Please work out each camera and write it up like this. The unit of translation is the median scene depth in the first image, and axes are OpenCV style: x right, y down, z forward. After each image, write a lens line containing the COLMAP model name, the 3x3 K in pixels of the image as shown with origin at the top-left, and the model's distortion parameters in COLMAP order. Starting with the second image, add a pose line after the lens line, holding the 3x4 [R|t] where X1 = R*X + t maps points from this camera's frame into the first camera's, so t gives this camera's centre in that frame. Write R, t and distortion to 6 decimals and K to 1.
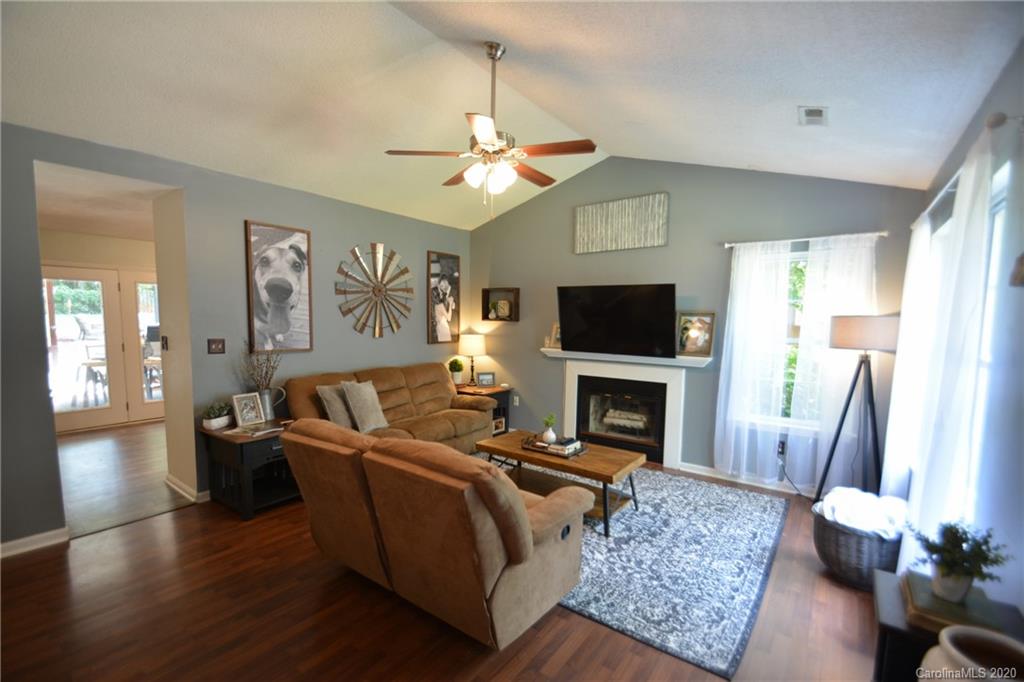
lens RADIAL K [[448.8, 0, 503.4], [0, 448.8, 361.5], [0, 0, 1]] dist [0.000561, -0.000392]
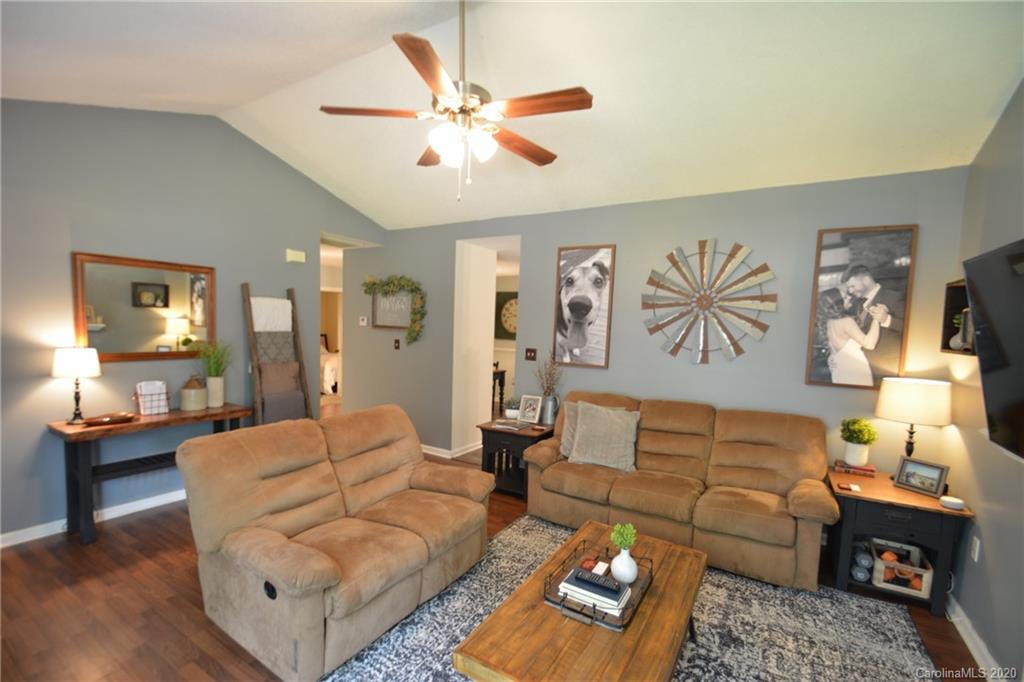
lens RADIAL K [[448.8, 0, 503.4], [0, 448.8, 361.5], [0, 0, 1]] dist [0.000561, -0.000392]
pose [[0.101215, 0.073672, -0.992133, 0.480357], [-0.128924, 0.989817, 0.060348, -0.064933], [0.986476, 0.121801, 0.109682, 0.643879]]
